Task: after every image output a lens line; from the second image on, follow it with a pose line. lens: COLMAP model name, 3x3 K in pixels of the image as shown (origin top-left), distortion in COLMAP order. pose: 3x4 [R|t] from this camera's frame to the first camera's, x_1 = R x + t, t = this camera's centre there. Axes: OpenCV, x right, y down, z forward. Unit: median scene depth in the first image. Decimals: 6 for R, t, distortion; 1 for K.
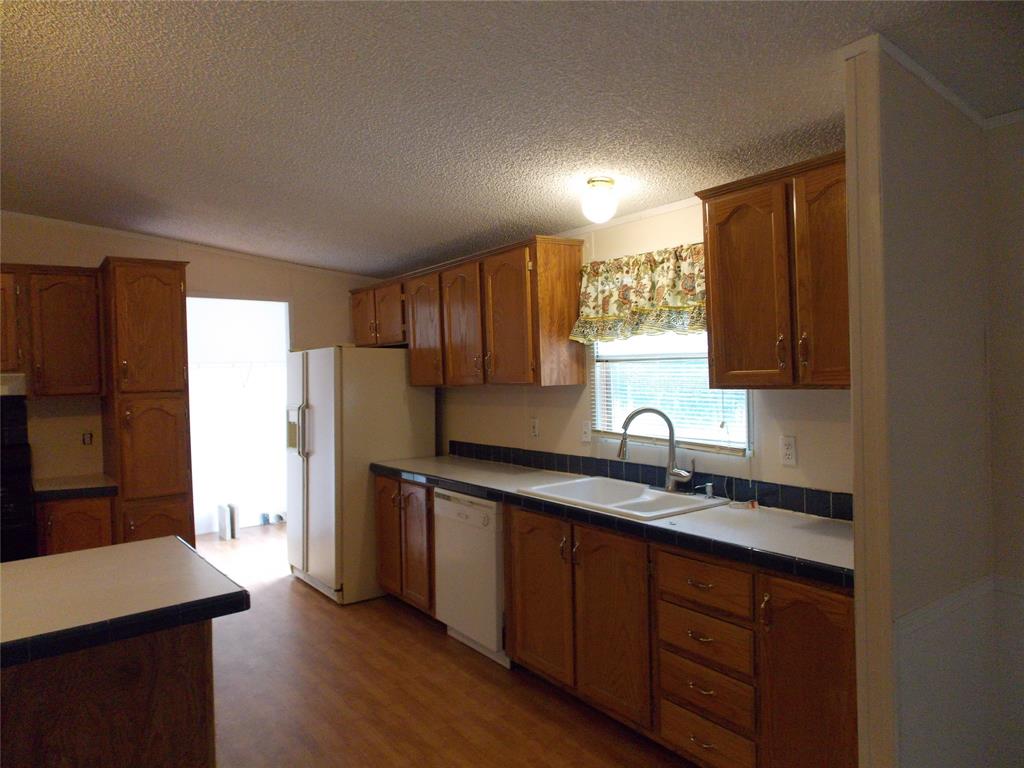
lens RADIAL K [[673.1, 0, 512.0], [0, 673.1, 384.0], [0, 0, 1]] dist [-0.003916, -0.002142]
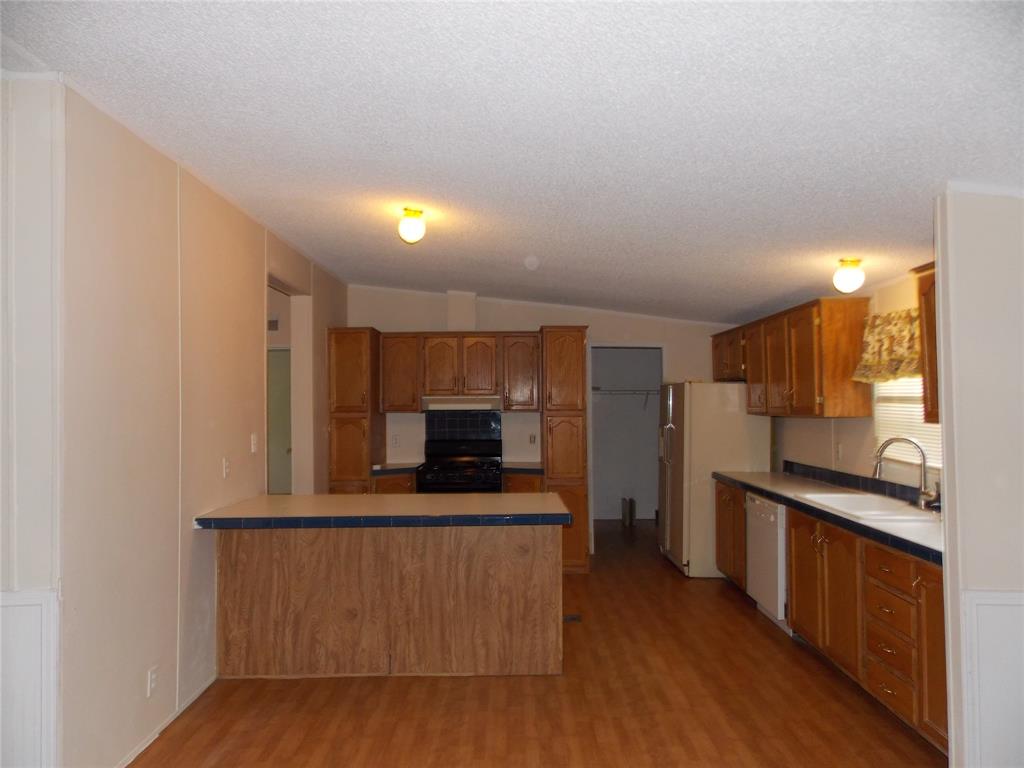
lens RADIAL K [[689.1, 0, 512.0], [0, 689.1, 384.0], [0, 0, 1]] dist [-0.000149, -0.000388]
pose [[0.803742, 0.012008, -0.594856, 0.337863], [-0.032532, 0.999188, -0.023787, -0.008422], [0.594087, 0.038470, 0.803480, -0.379103]]
